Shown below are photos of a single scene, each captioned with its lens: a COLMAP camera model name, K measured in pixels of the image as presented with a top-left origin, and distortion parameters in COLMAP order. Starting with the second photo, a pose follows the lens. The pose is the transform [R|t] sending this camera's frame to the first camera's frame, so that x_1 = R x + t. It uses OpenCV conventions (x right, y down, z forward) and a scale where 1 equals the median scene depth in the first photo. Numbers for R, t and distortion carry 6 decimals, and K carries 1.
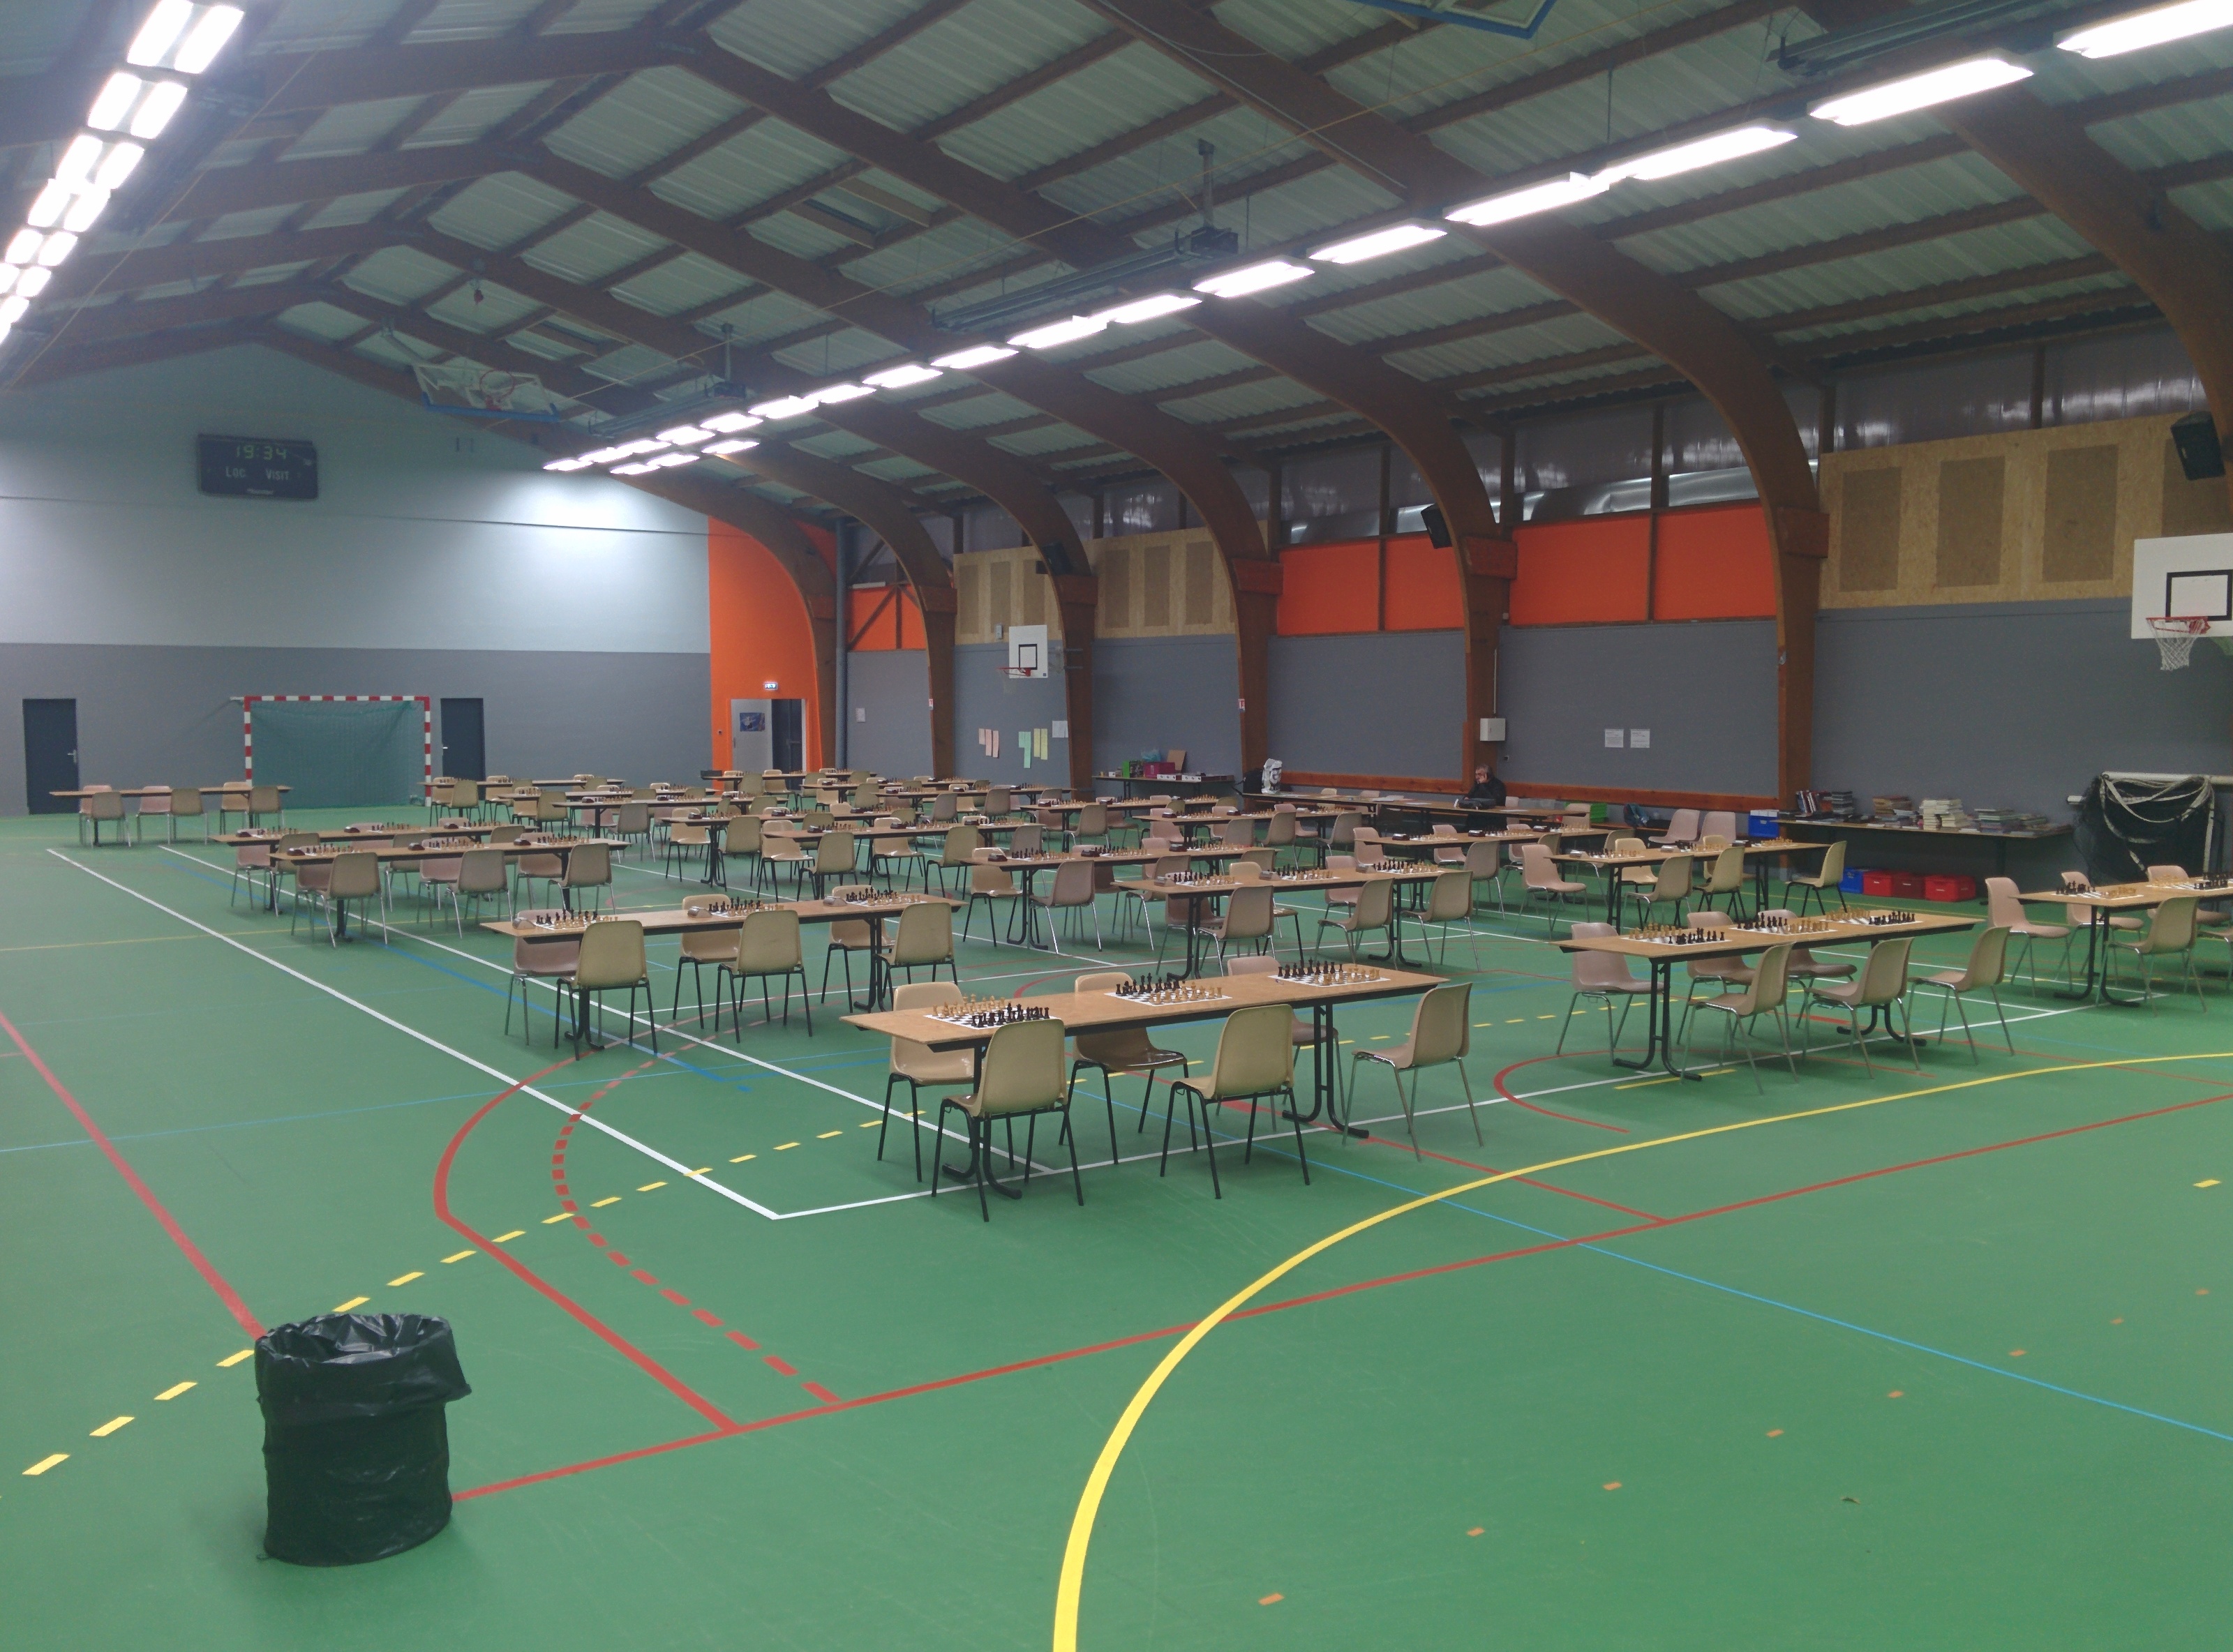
lens RADIAL K [[2022.6, 0, 1109.5], [0, 2022.6, 843.9], [0, 0, 1]] dist [0.101211, -0.138405]
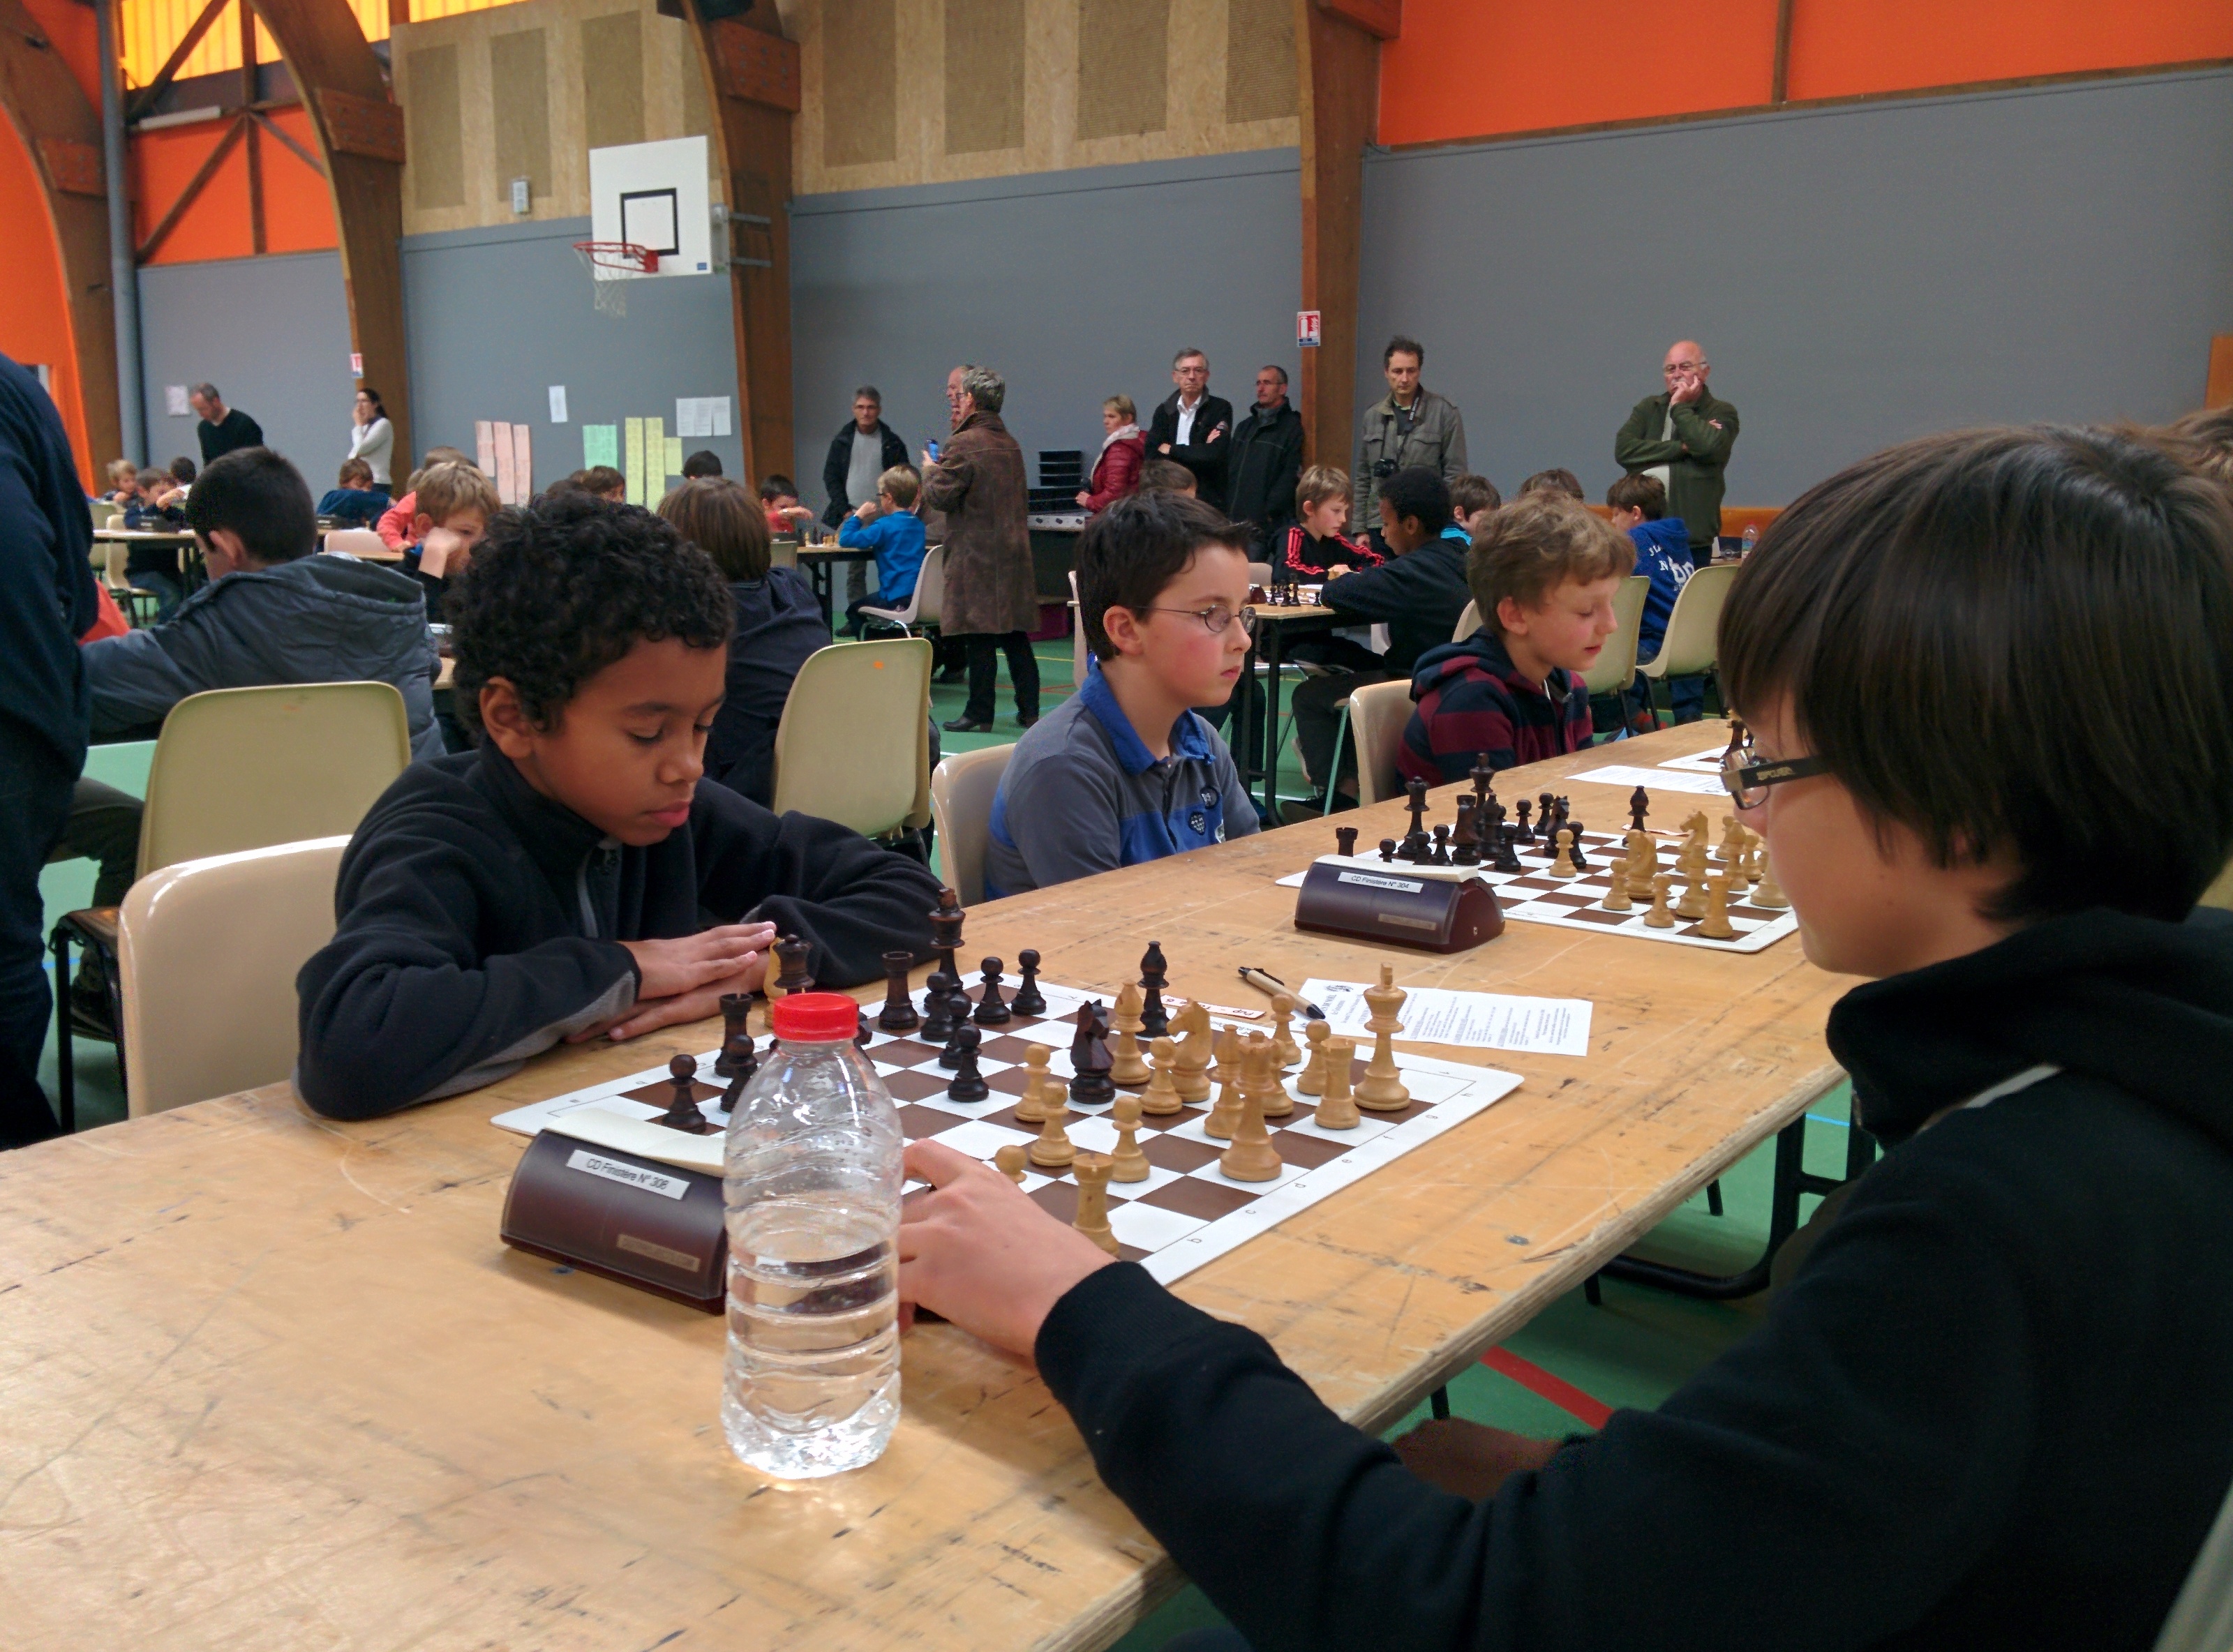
lens RADIAL K [[1992.8, 0, 1084.7], [0, 1992.8, 821.9], [0, 0, 1]] dist [0.129210, -0.174888]
pose [[0.951811, -0.043739, 0.303550, -0.075153], [0.012825, 0.994588, 0.103099, -0.012274], [-0.306417, -0.094238, 0.947221, 0.510864]]
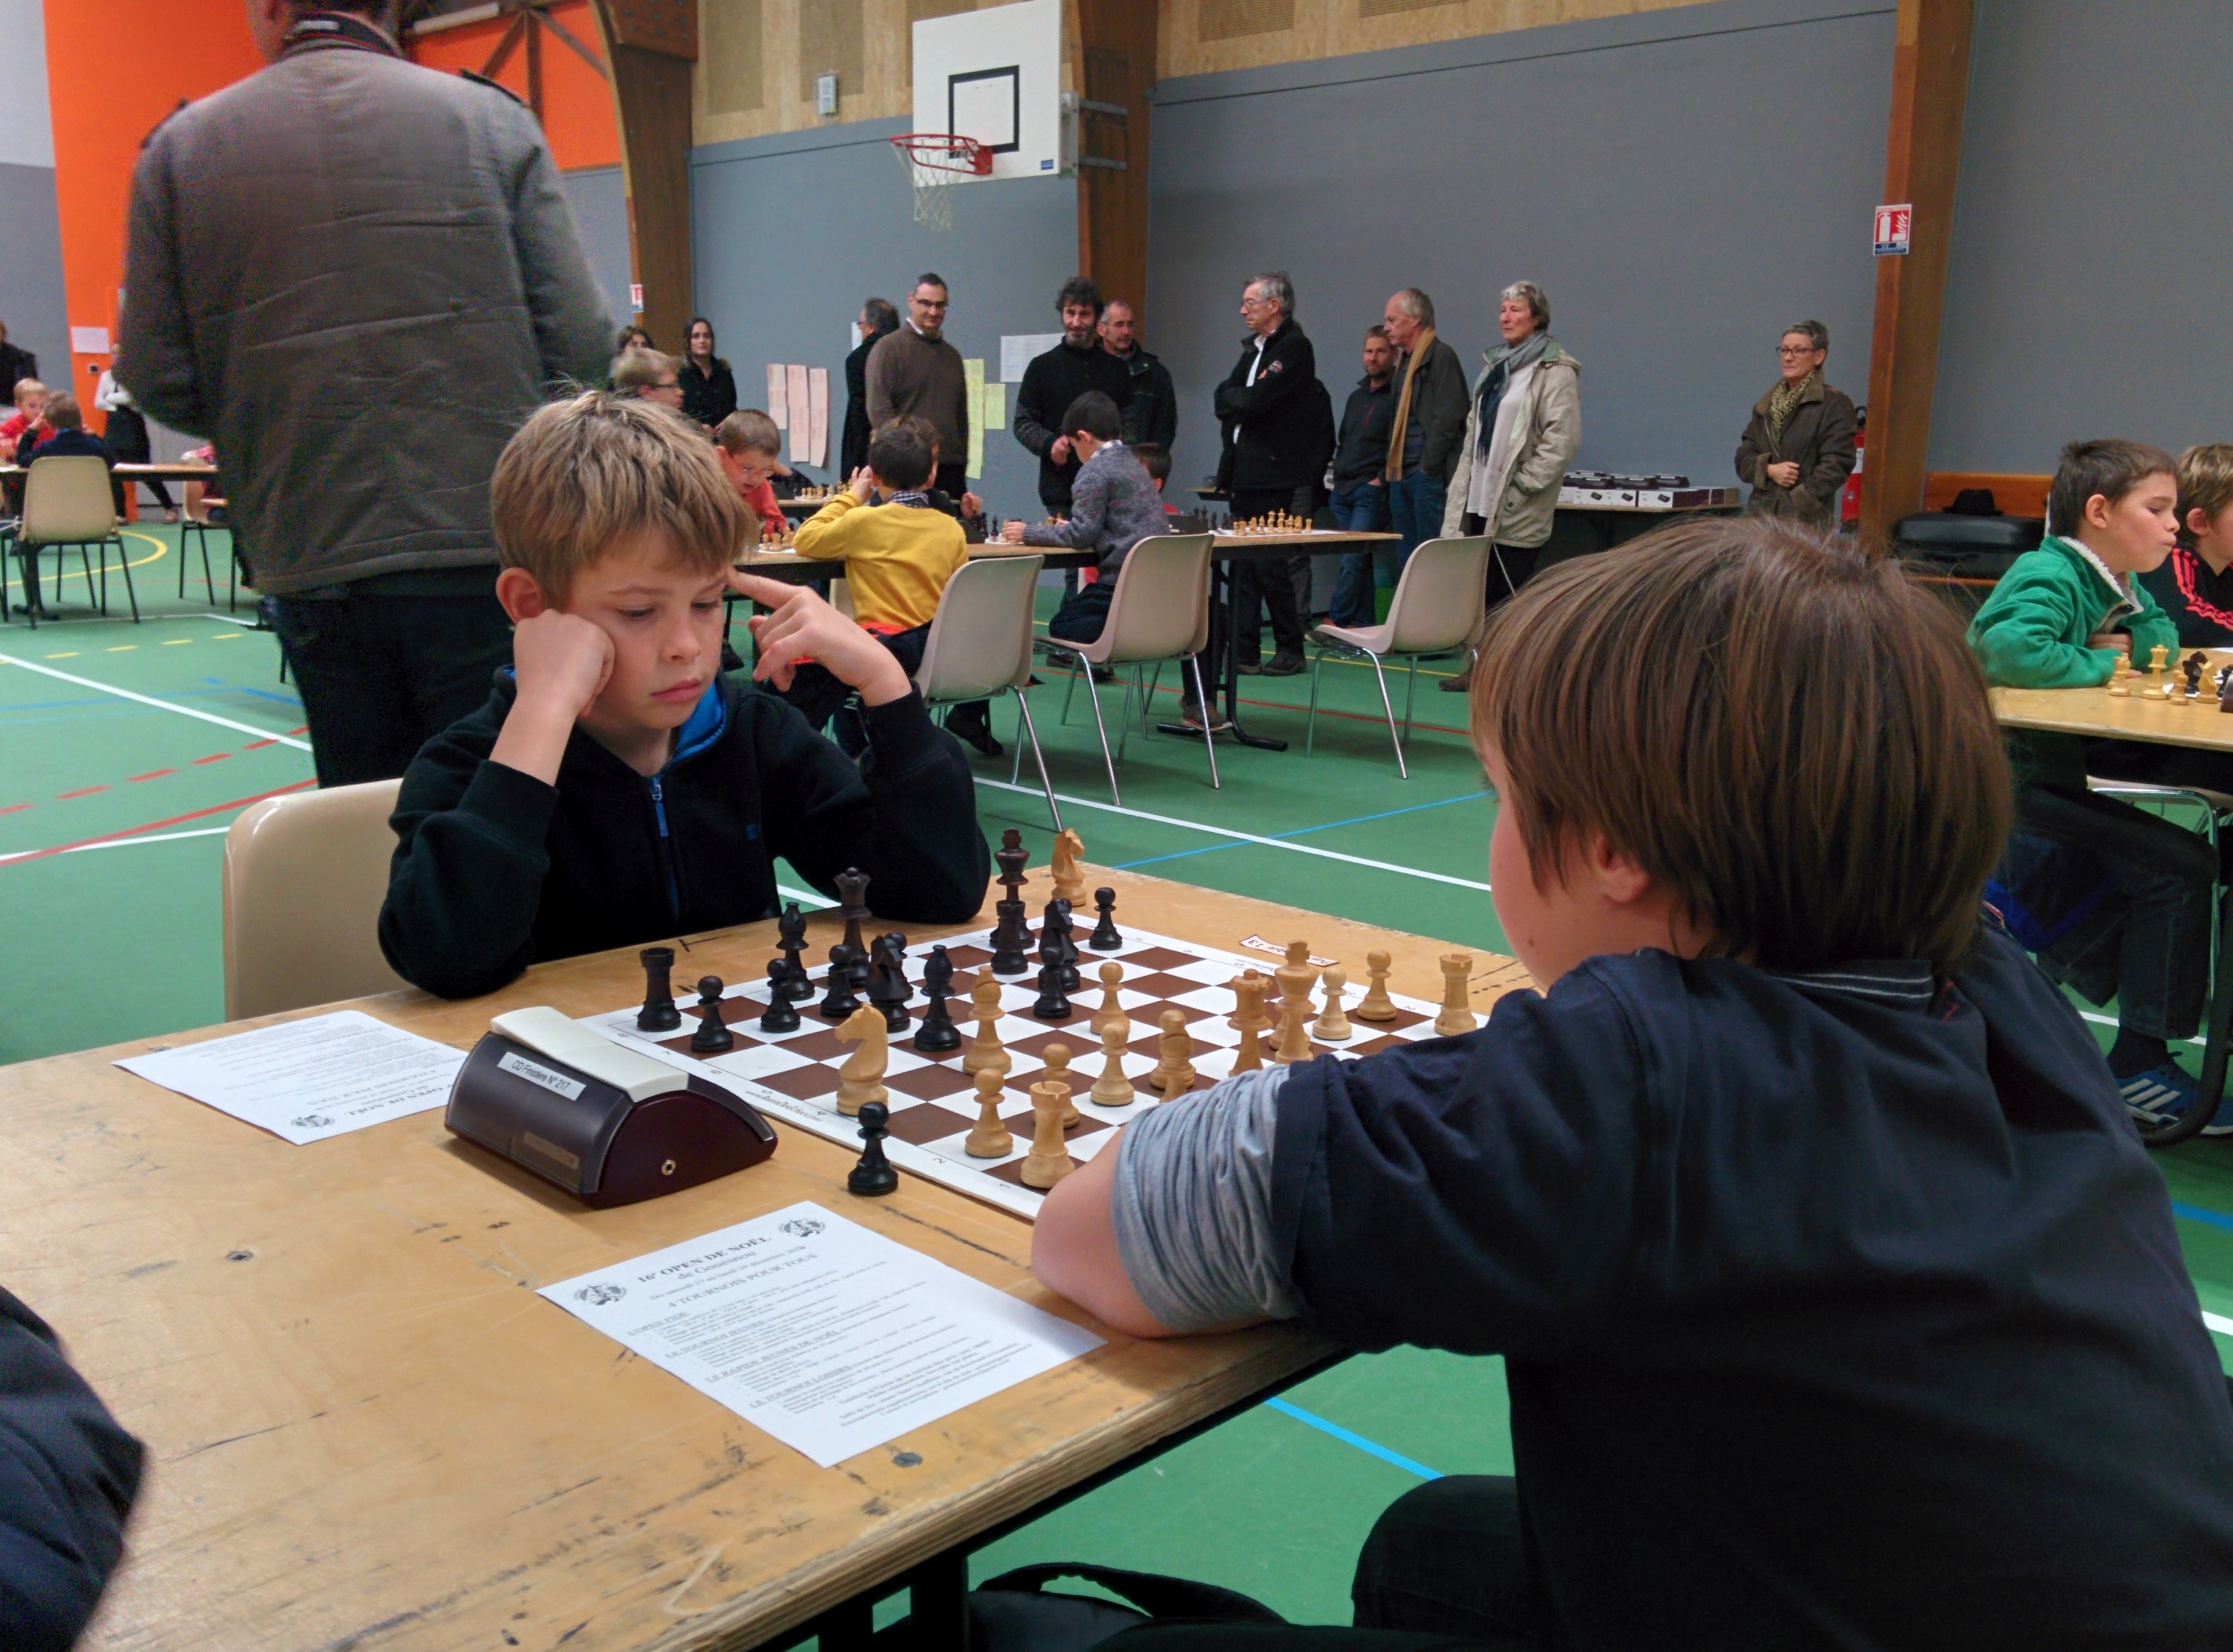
lens RADIAL K [[2022.6, 0, 1109.5], [0, 2022.6, 843.9], [0, 0, 1]] dist [0.101211, -0.138405]
pose [[0.982666, -0.016943, 0.184608, -0.072902], [-0.007679, 0.991240, 0.131850, -0.017366], [-0.185224, -0.130982, 0.973928, 0.584163]]
